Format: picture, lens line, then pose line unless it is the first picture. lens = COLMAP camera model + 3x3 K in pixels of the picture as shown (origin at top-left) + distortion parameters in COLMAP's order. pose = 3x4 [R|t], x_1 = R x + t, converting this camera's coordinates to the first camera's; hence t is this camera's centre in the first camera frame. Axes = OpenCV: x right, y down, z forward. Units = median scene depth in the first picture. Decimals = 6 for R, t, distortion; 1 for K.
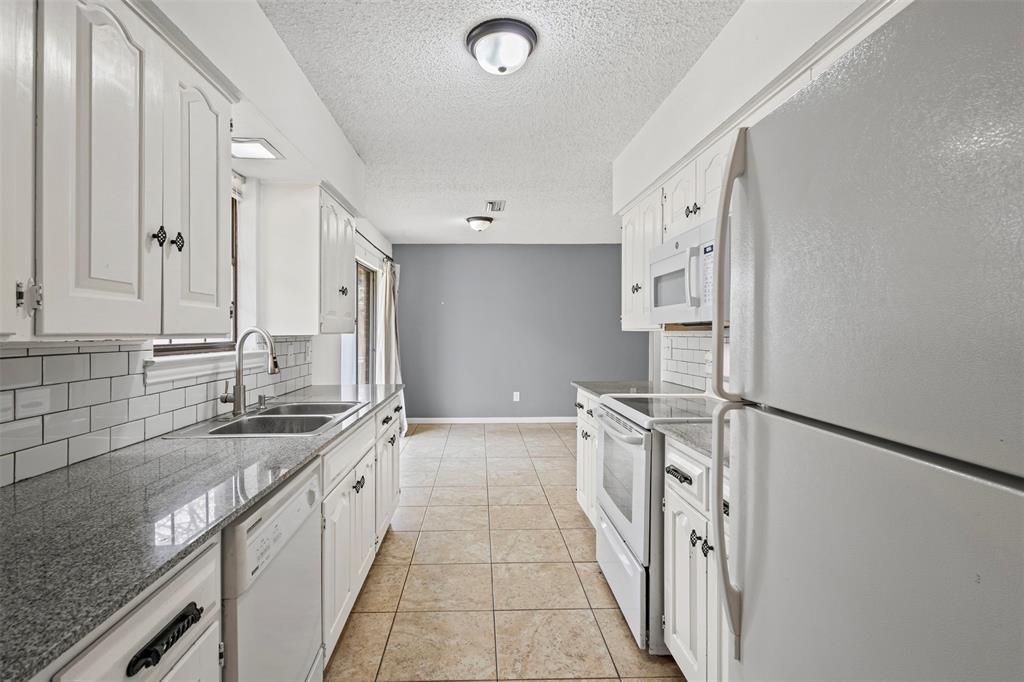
lens RADIAL K [[486.9, 0, 514.0], [0, 486.9, 330.2], [0, 0, 1]] dist [0.036635, 0.000099]
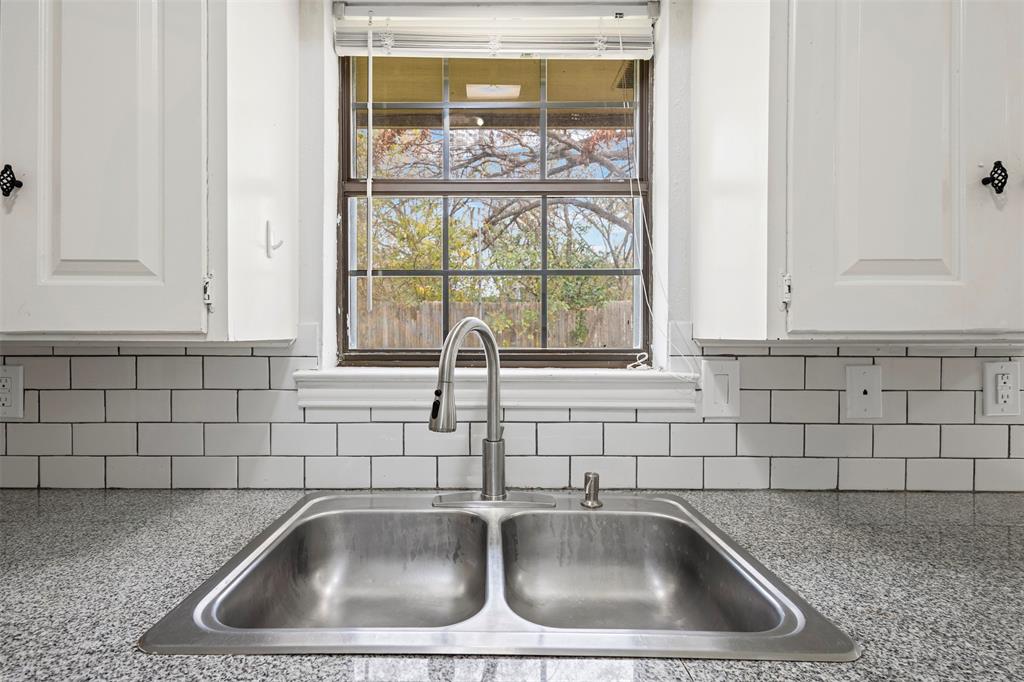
lens RADIAL K [[486.9, 0, 514.3], [0, 486.9, 334.8], [0, 0, 1]] dist [0.036635, 0.000099]
pose [[-0.051963, 0.018489, -0.998478, -0.088204], [-0.006245, 0.999803, 0.018838, 0.001275], [0.998629, 0.007215, -0.051838, 0.956413]]
